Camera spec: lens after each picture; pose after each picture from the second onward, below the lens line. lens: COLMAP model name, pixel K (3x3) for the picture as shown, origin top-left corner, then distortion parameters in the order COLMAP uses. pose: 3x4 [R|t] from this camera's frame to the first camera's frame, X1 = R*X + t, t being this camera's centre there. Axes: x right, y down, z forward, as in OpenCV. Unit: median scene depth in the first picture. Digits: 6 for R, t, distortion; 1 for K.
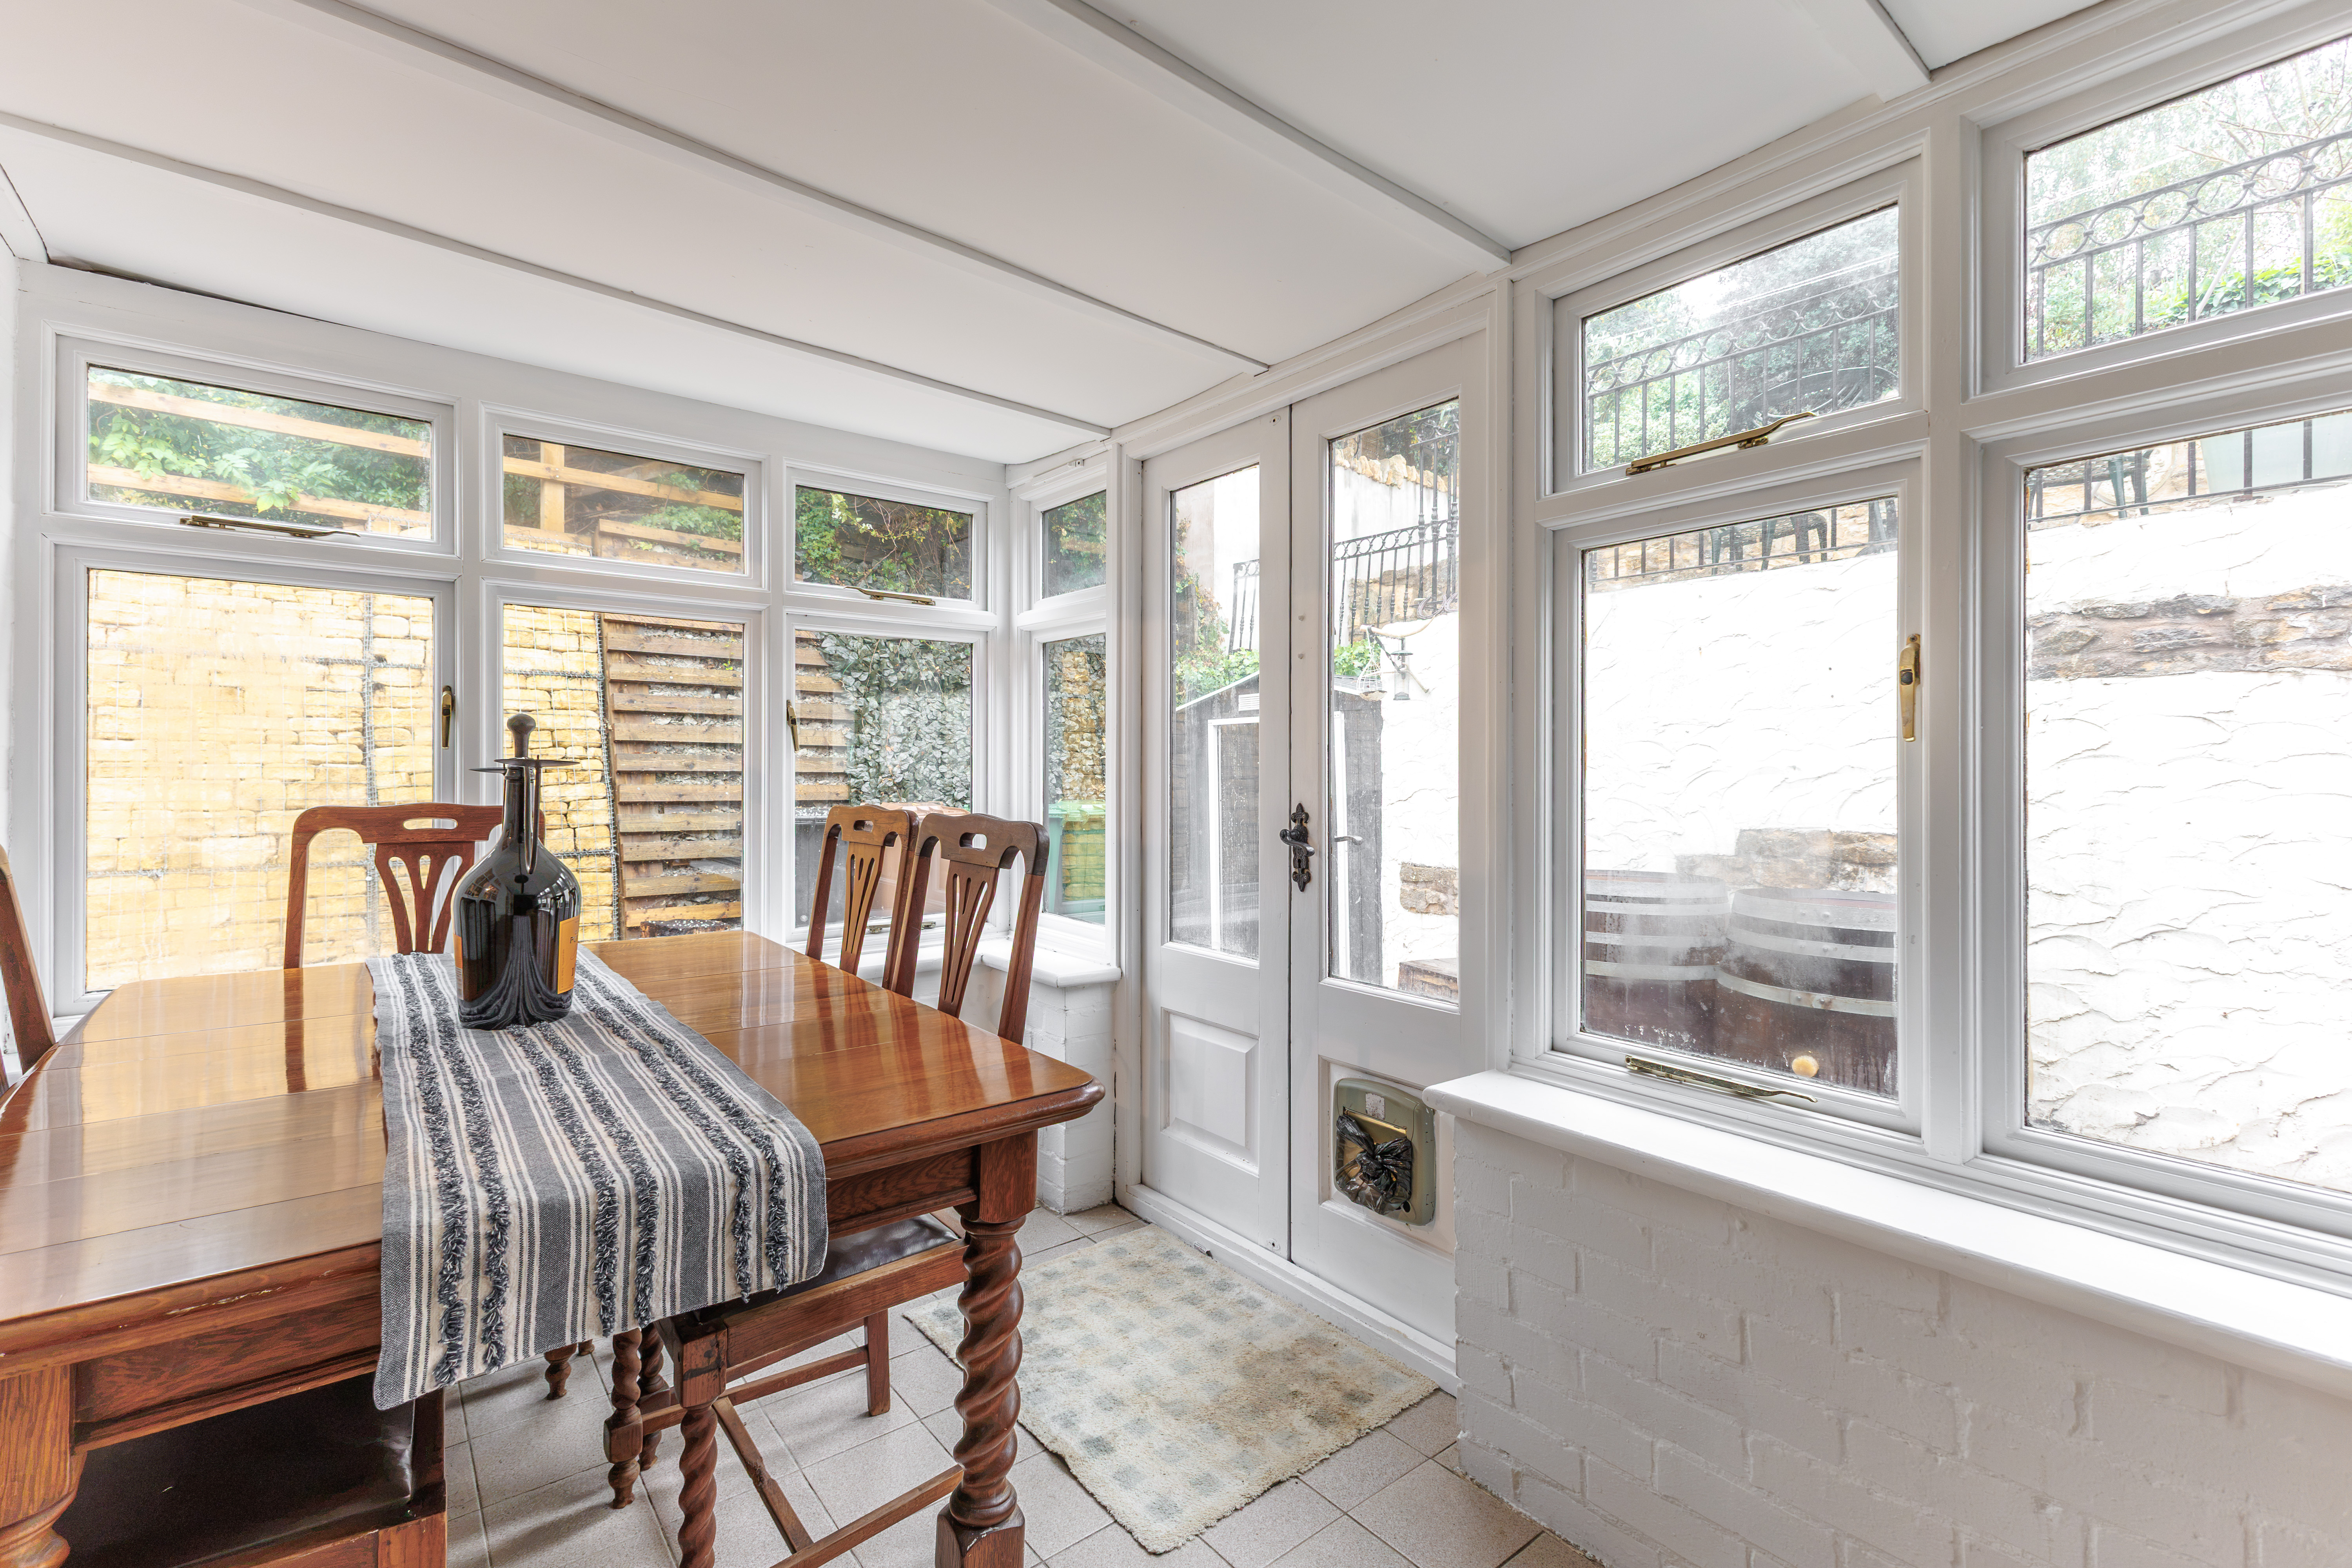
lens RADIAL K [[1025.9, 0, 1170.3], [0, 1025.9, 776.3], [0, 0, 1]] dist [0.002723, -0.000036]
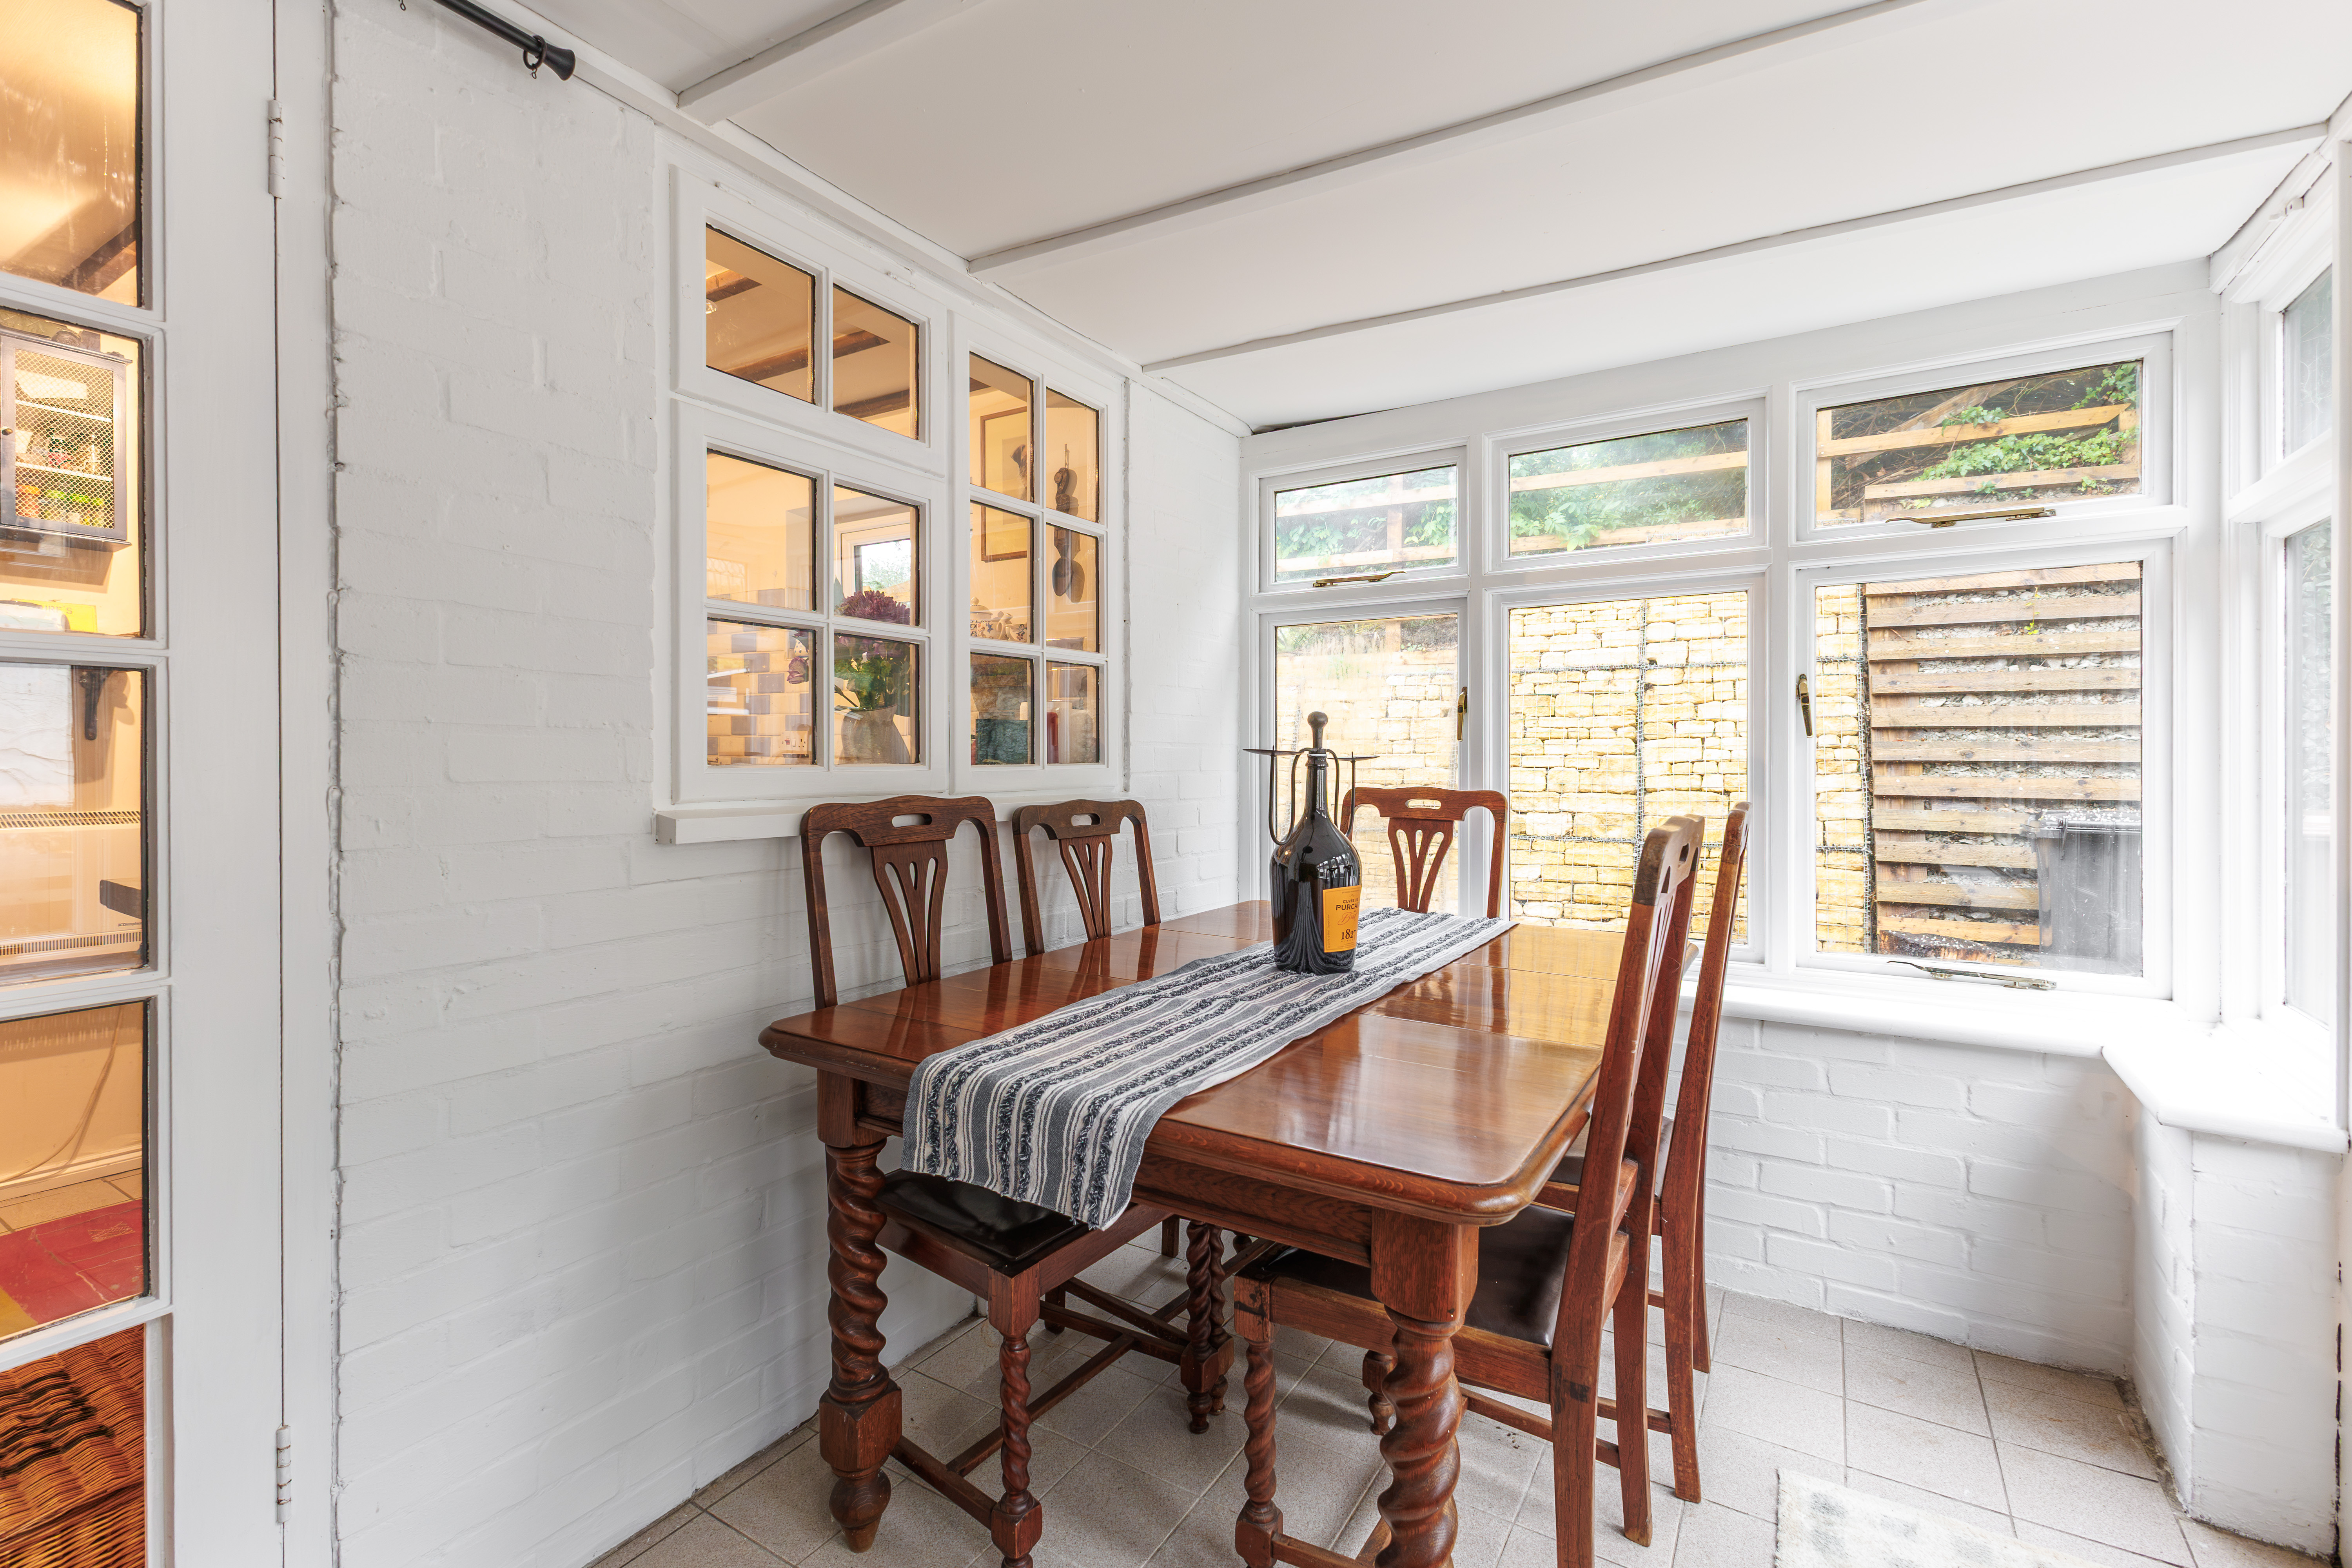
lens RADIAL K [[1025.9, 0, 1170.3], [0, 1025.9, 776.3], [0, 0, 1]] dist [0.002723, -0.000036]
pose [[0.342084, 0.013445, -0.939573, 0.103220], [-0.004937, 0.999910, 0.012511, 0.000193], [0.939657, 0.000359, 0.342119, 0.107154]]
